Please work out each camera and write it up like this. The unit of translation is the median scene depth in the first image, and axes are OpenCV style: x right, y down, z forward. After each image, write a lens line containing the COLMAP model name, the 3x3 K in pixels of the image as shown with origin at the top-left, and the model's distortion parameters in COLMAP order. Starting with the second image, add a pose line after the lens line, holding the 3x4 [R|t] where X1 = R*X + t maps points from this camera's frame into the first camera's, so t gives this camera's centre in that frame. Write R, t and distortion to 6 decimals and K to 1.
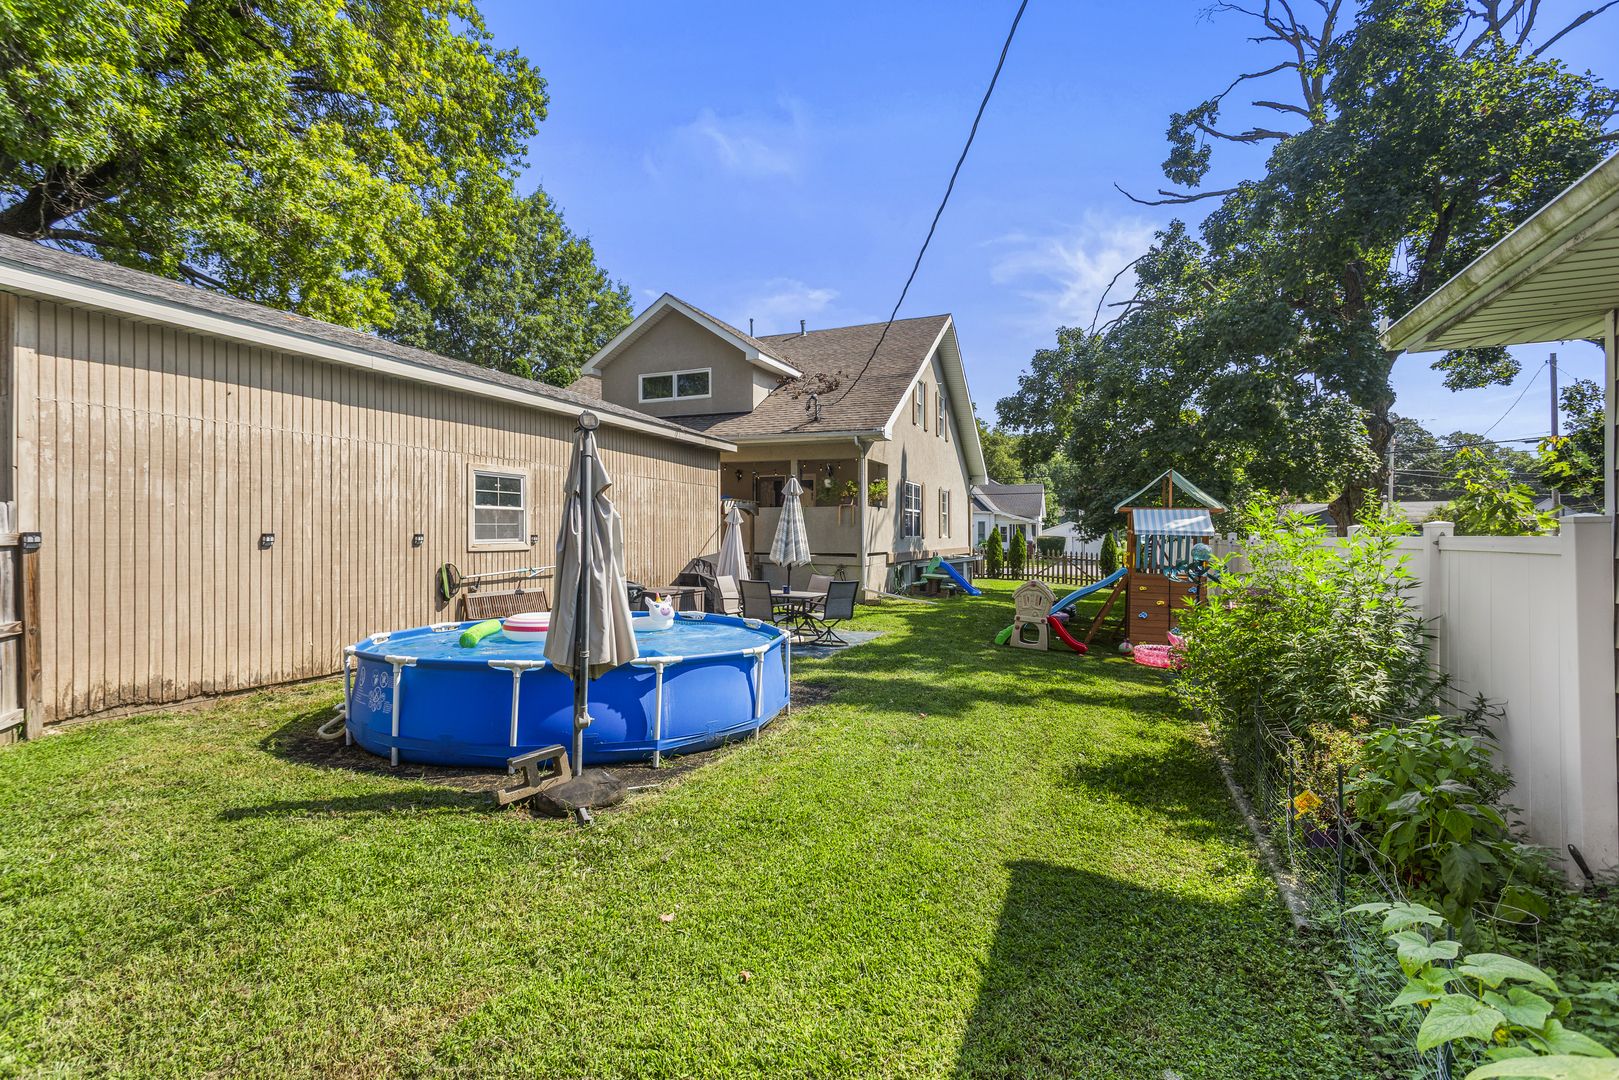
lens RADIAL K [[769.7, 0, 809.5], [0, 769.7, 540.0], [0, 0, 1]] dist [0.003542, 0.000525]
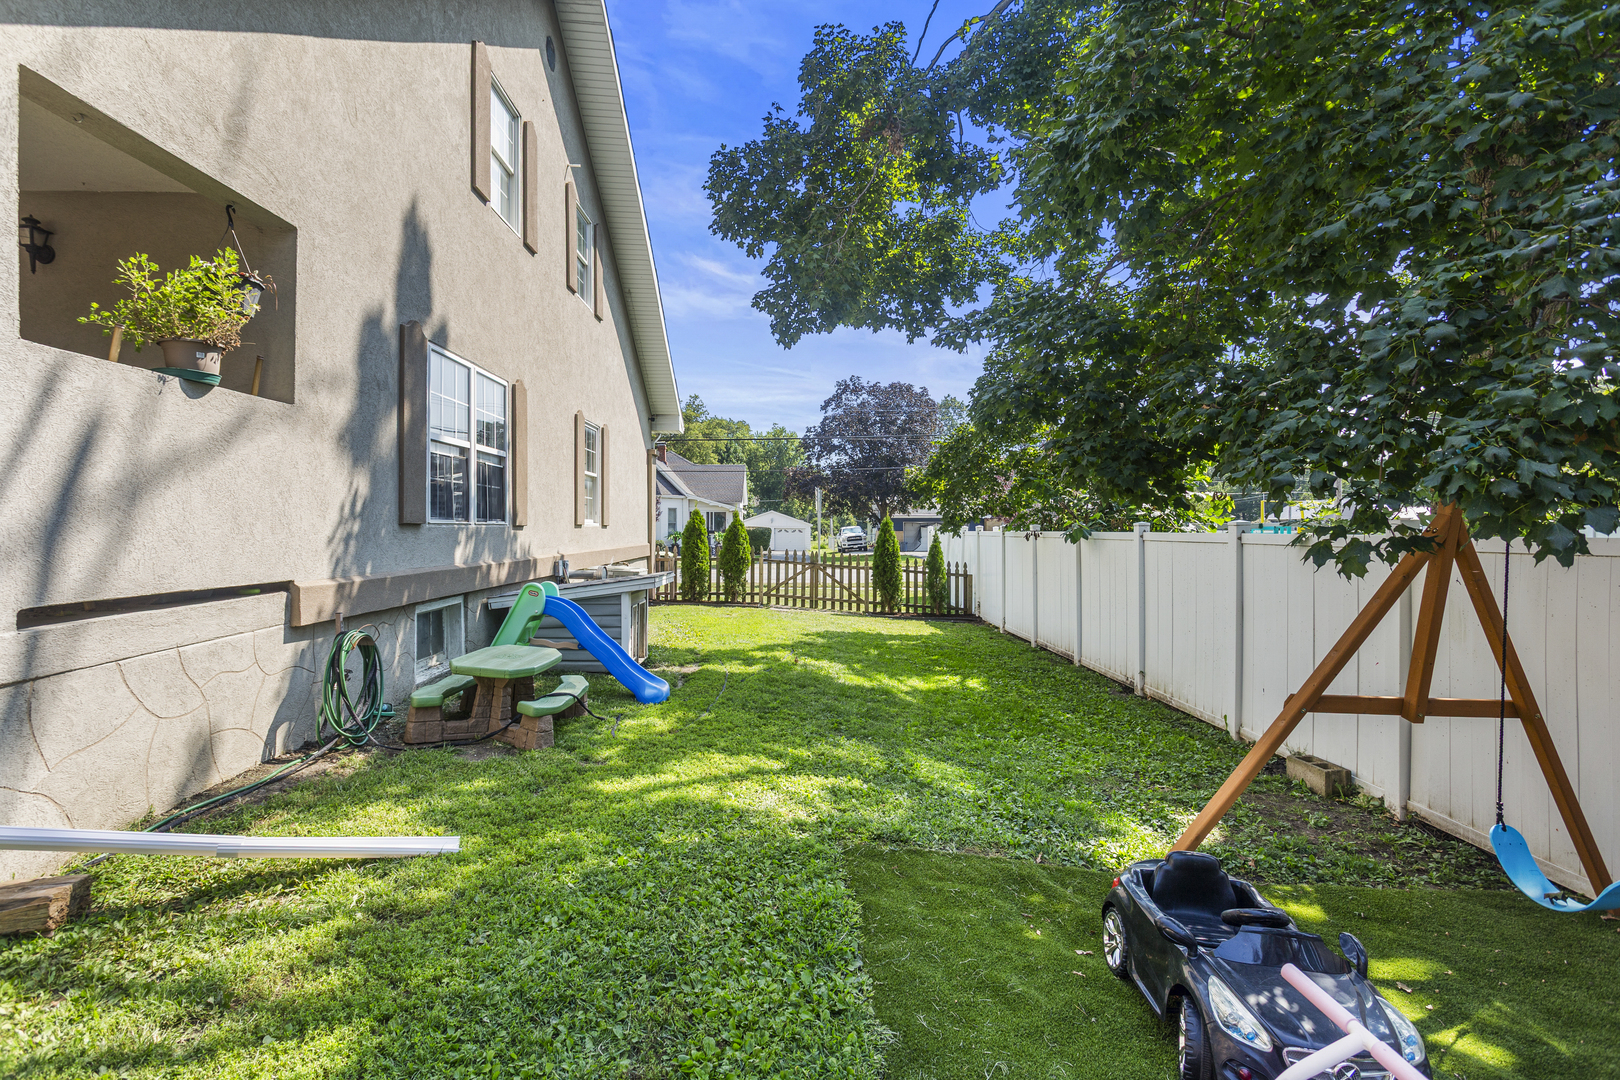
lens RADIAL K [[770.2, 0, 810.0], [0, 770.2, 540.0], [0, 0, 1]] dist [0.003542, 0.000525]
pose [[0.922623, 0.001421, 0.385701, 0.127928], [-0.005781, 0.999932, 0.010143, 0.000208], [-0.385661, -0.011587, 0.922568, 0.563944]]
